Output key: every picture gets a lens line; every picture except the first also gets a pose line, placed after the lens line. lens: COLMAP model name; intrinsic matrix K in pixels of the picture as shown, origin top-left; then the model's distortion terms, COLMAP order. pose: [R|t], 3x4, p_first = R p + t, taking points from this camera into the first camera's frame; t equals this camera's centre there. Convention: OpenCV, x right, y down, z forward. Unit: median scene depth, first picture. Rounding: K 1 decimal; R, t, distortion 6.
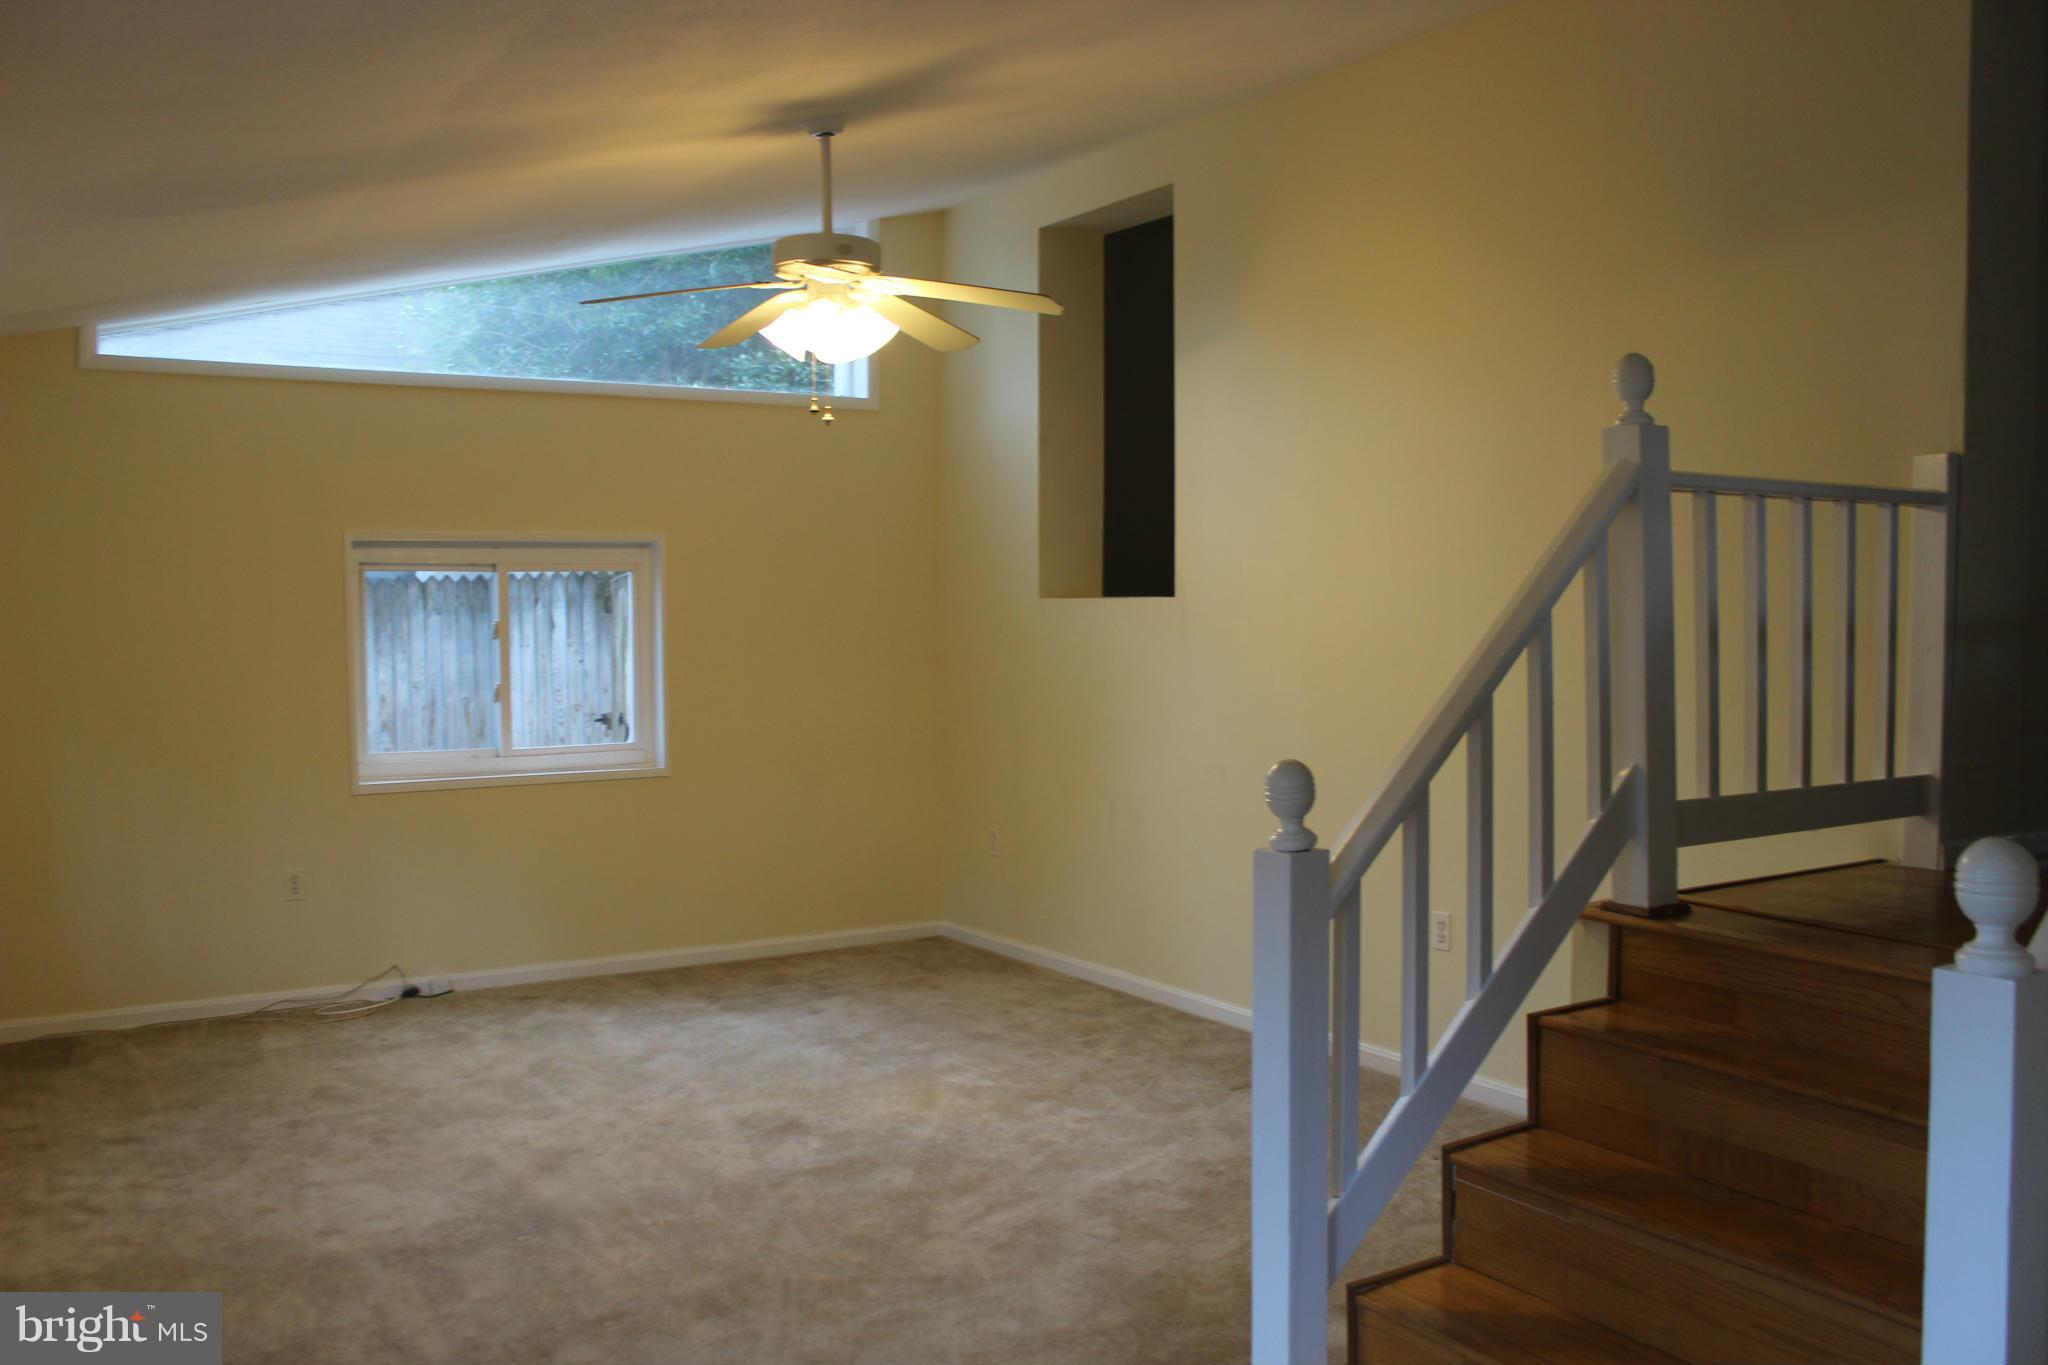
lens RADIAL K [[1715.4, 0, 1027.0], [0, 1715.4, 707.1], [0, 0, 1]] dist [-0.201060, 0.199093]
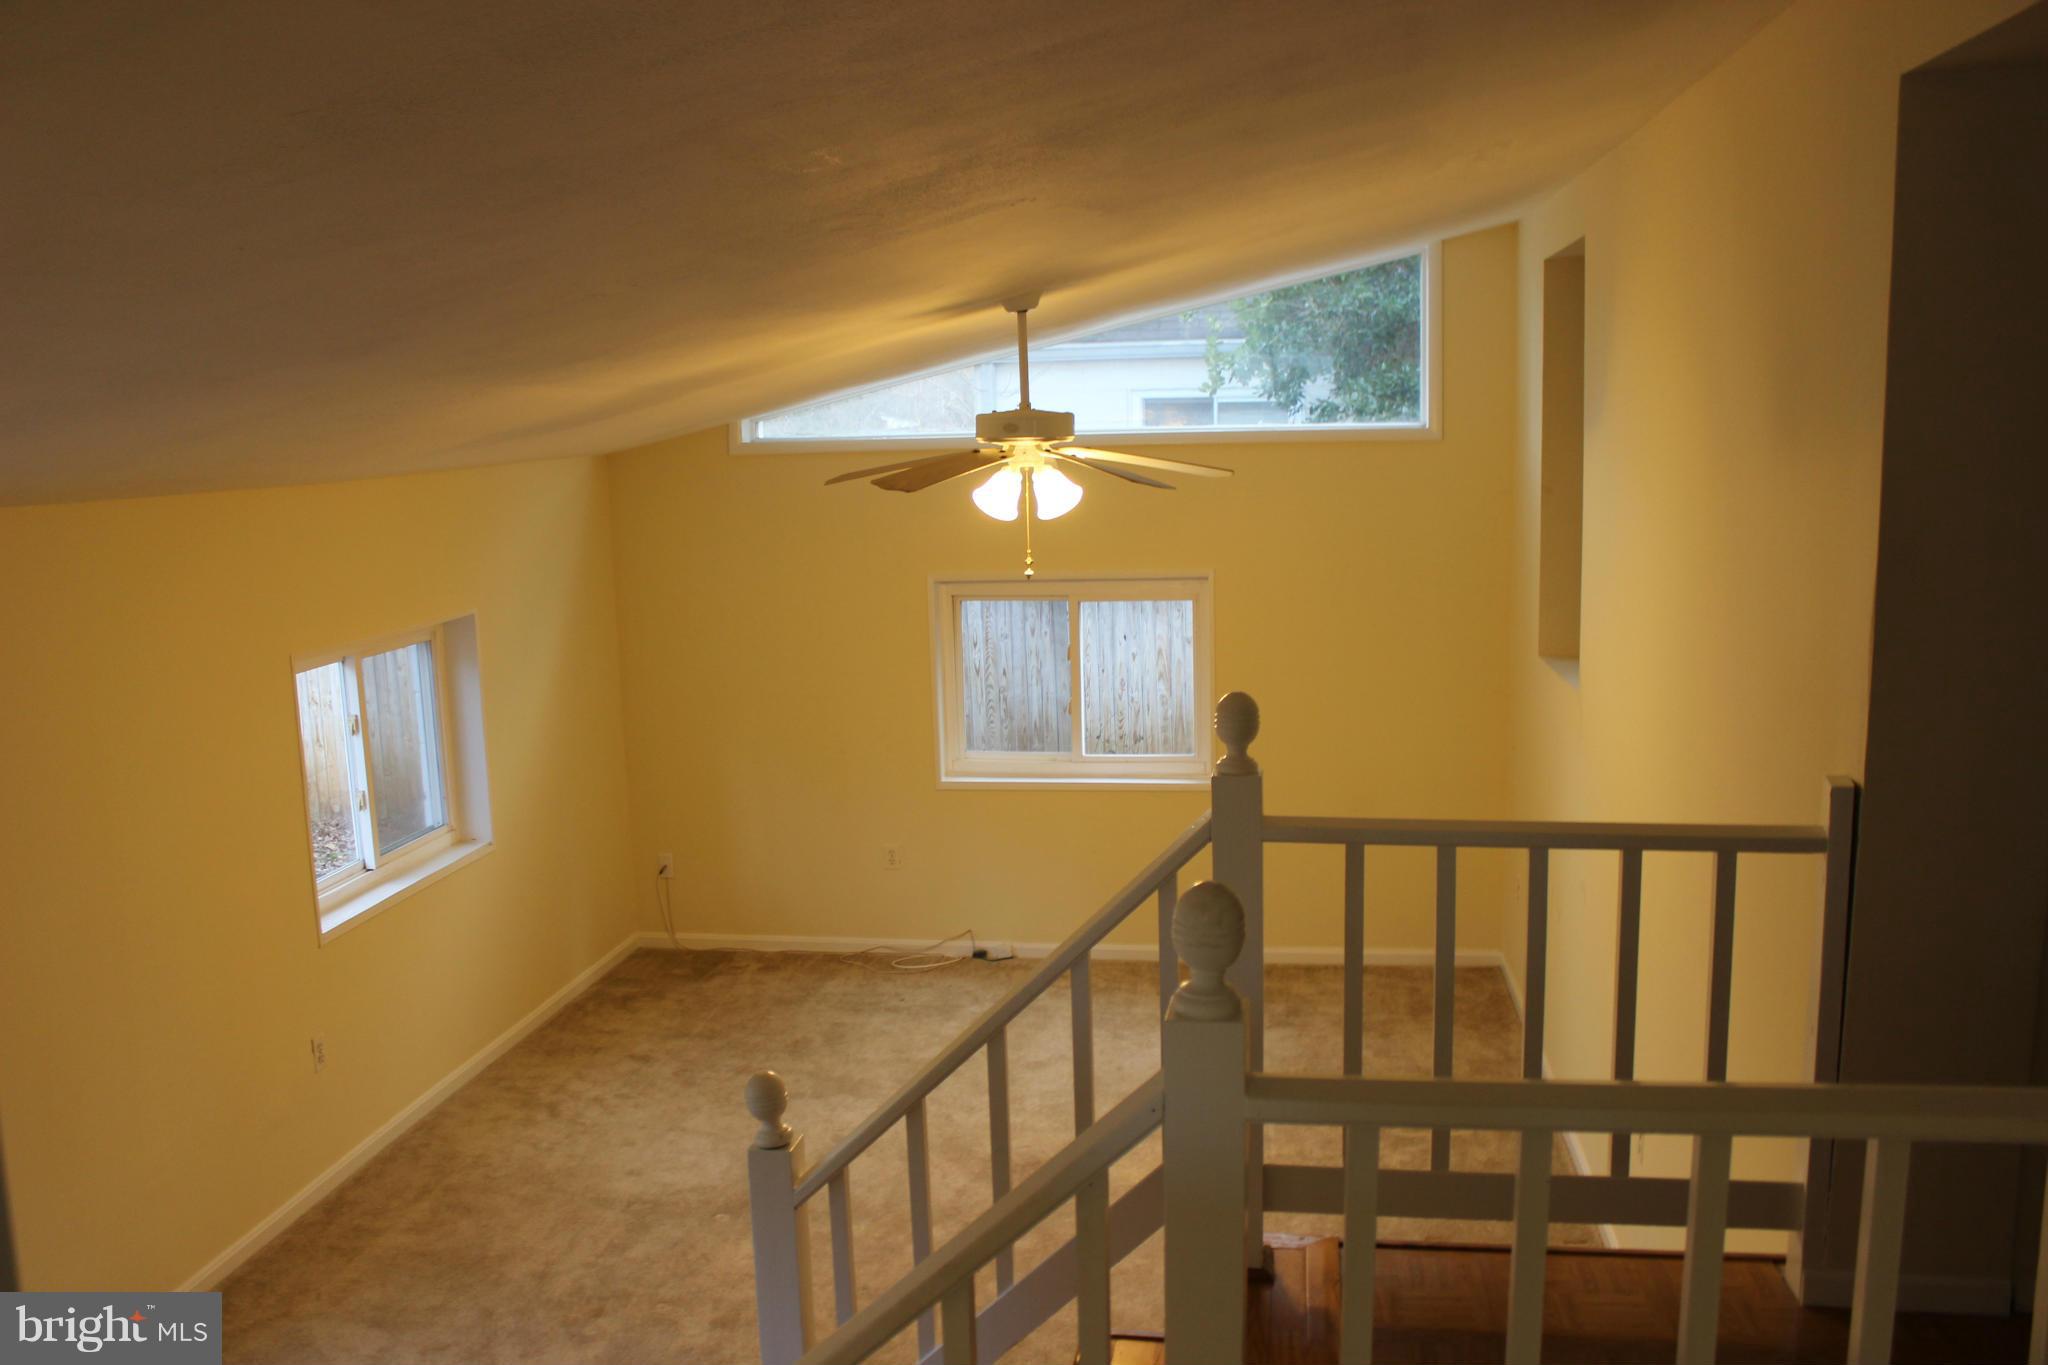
lens RADIAL K [[1715.4, 0, 1027.0], [0, 1715.4, 707.1], [0, 0, 1]] dist [-0.201060, 0.199093]
pose [[0.748674, 0.094954, -0.656103, 0.465036], [-0.016533, 0.992056, 0.124708, -0.166072], [0.662733, -0.082518, 0.744296, 0.119826]]
